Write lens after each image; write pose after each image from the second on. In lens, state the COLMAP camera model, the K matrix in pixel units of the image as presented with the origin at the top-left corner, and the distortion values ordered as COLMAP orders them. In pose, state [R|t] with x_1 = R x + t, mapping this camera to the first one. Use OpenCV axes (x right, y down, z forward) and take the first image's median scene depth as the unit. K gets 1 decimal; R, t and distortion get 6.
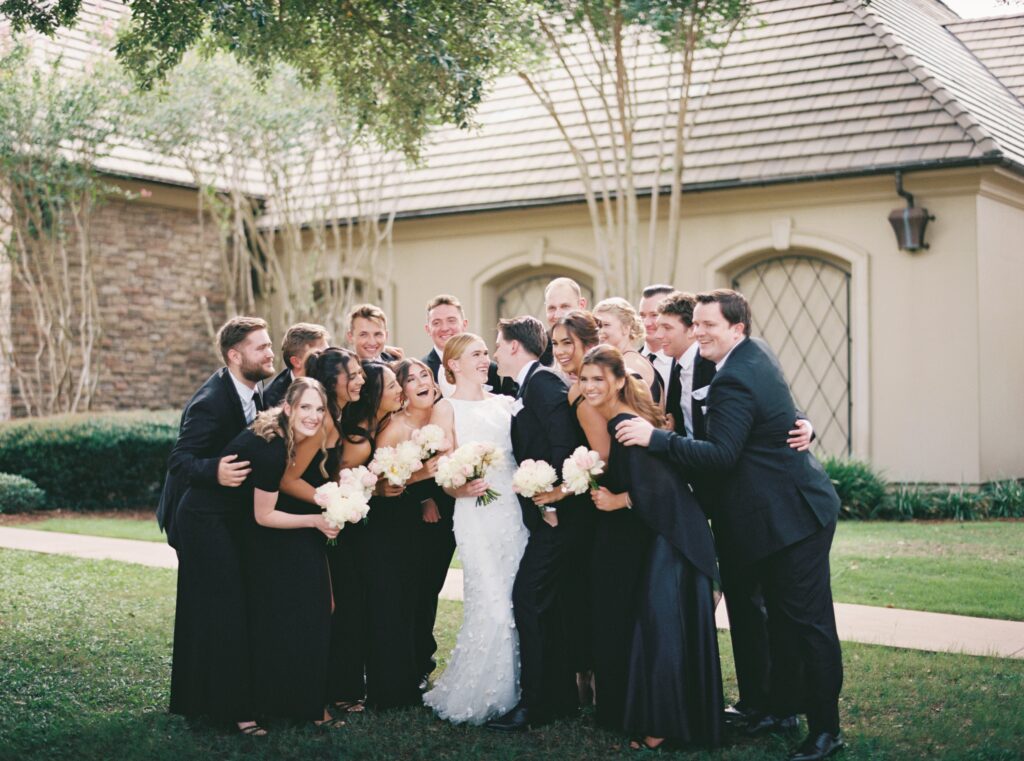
lens RADIAL K [[1338.2, 0, 512.0], [0, 1338.2, 380.5], [0, 0, 1]] dist [0.013851, -0.370585]
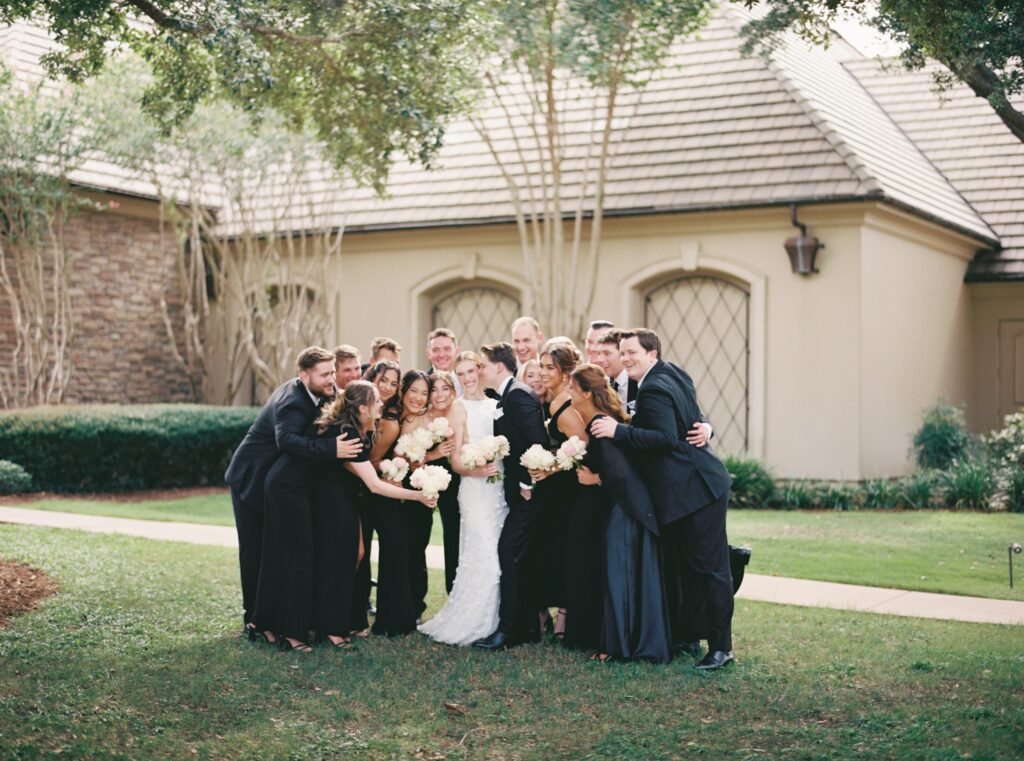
lens RADIAL K [[1338.2, 0, 512.0], [0, 1338.2, 380.5], [0, 0, 1]] dist [0.013851, -0.370585]
pose [[0.997333, 0.017509, 0.070847, -0.026684], [-0.017660, 0.999843, 0.001504, -0.004480], [-0.070810, -0.002751, 0.997486, -0.116463]]
